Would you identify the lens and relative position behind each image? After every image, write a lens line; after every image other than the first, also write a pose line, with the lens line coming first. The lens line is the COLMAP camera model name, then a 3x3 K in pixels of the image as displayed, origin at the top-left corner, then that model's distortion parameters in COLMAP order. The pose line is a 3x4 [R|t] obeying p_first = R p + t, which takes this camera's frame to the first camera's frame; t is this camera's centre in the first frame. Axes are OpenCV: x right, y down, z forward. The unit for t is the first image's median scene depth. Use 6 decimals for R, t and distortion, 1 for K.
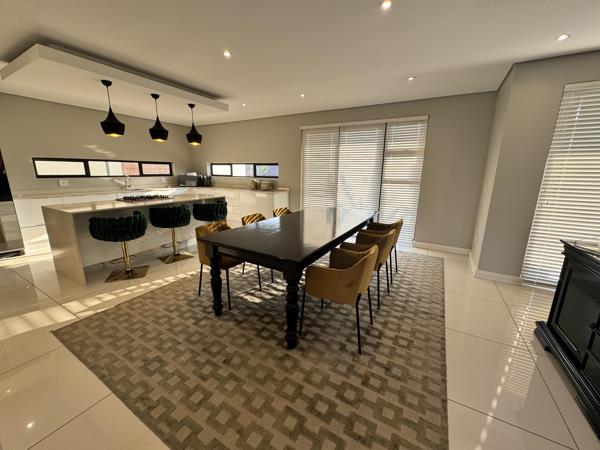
lens RADIAL K [[239.5, 0, 298.8], [0, 239.5, 222.1], [0, 0, 1]] dist [0.000206, 0.000050]
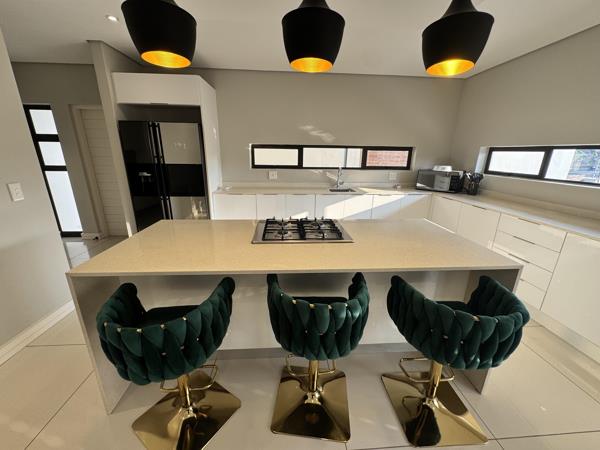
lens RADIAL K [[239.5, 0, 300.2], [0, 239.5, 223.4], [0, 0, 1]] dist [0.000206, 0.000050]
pose [[0.559500, 0.229244, -0.796497, -0.199354], [-0.183017, 0.971439, 0.151034, -0.122781], [0.808372, 0.061270, 0.585475, 0.515953]]
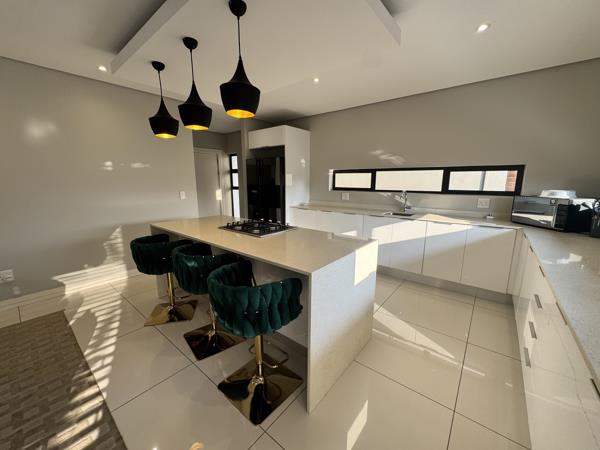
lens RADIAL K [[239.5, 0, 303.0], [0, 239.5, 224.7], [0, 0, 1]] dist [0.000206, 0.000050]
pose [[-0.155022, 0.170821, -0.973030, -0.032932], [-0.213007, 0.955991, 0.201766, -0.179450], [0.964674, 0.238540, -0.111814, 0.831494]]
